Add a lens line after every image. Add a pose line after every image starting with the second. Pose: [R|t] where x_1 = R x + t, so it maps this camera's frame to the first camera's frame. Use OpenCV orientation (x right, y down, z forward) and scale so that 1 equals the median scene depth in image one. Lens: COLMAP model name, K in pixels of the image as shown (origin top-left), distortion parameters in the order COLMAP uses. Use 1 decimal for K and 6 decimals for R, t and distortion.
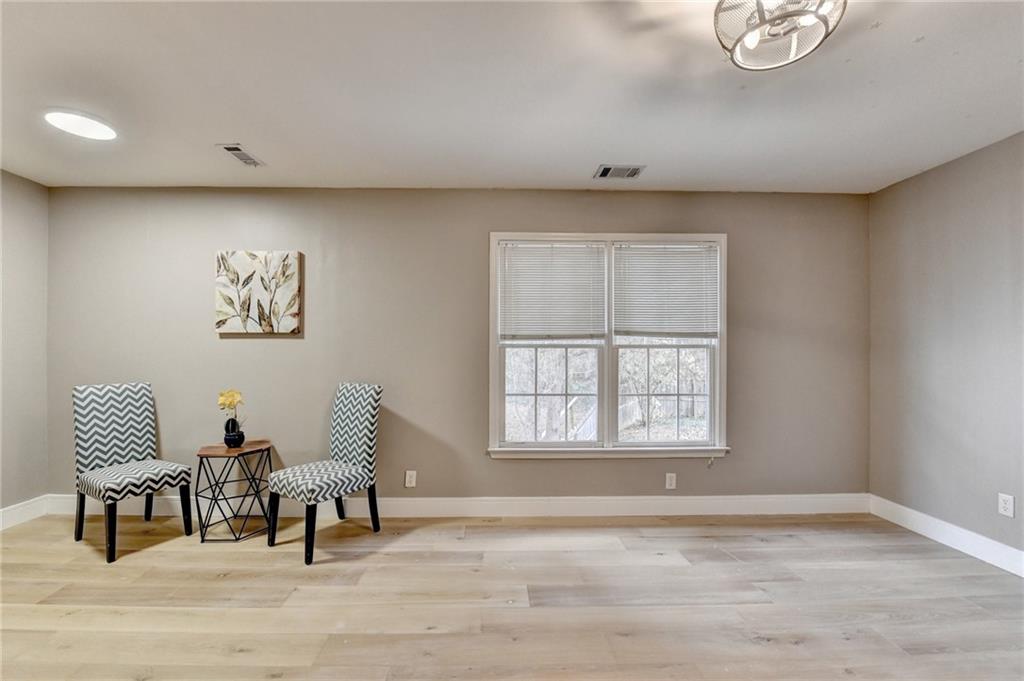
lens RADIAL K [[423.5, 0, 492.4], [0, 423.5, 347.7], [0, 0, 1]] dist [-0.022418, -0.000113]
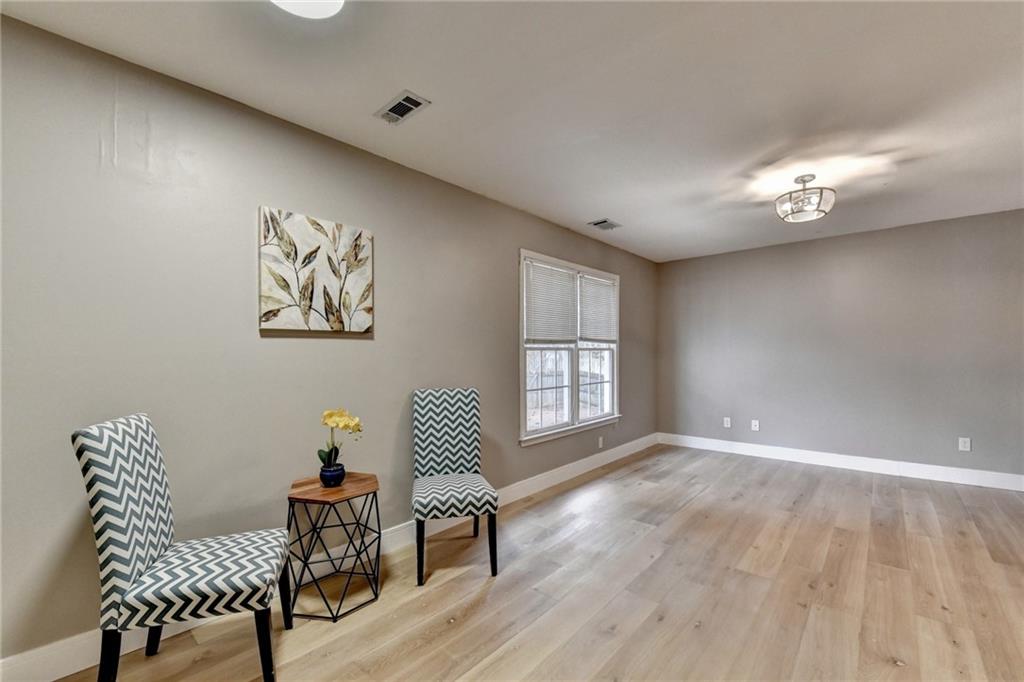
lens RADIAL K [[427.9, 0, 501.7], [0, 427.9, 356.8], [0, 0, 1]] dist [-0.021127, 0.000001]
pose [[0.679526, -0.012922, 0.733538, -0.896938], [0.005585, 0.999907, 0.012440, 0.003179], [-0.733630, -0.004356, 0.679535, 0.259712]]
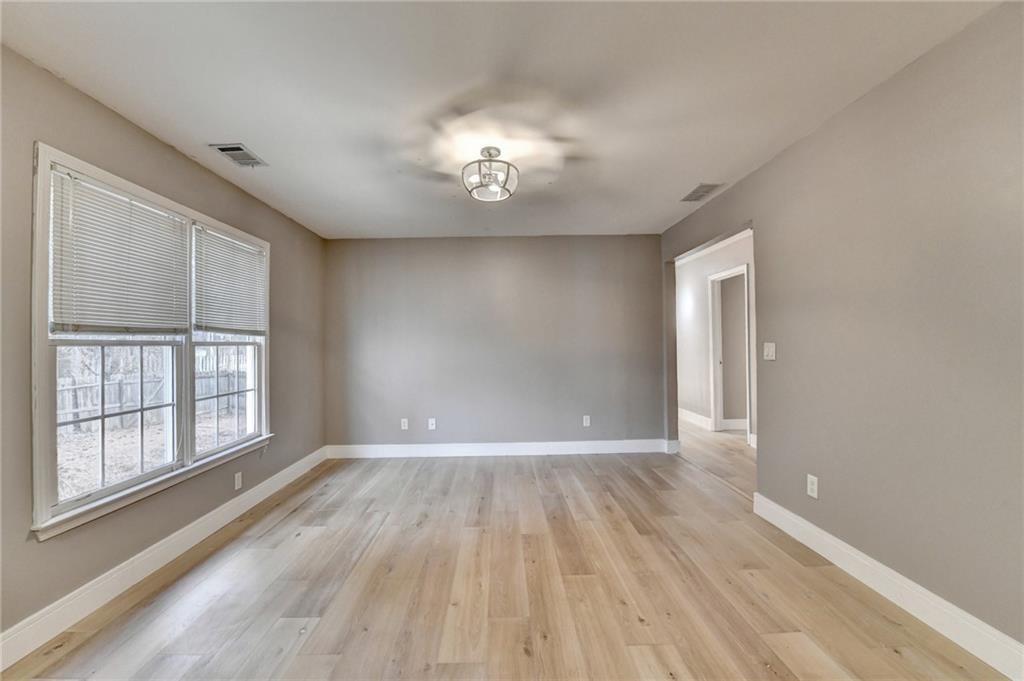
lens RADIAL K [[415.6, 0, 512.0], [0, 415.6, 340.5], [0, 0, 1]] dist [-0.021409, -0.000115]
pose [[-0.015805, 0.008416, 0.999840, -0.557397], [0.010454, 0.999911, -0.008251, 0.004458], [-0.999820, 0.010322, -0.015892, 0.381739]]
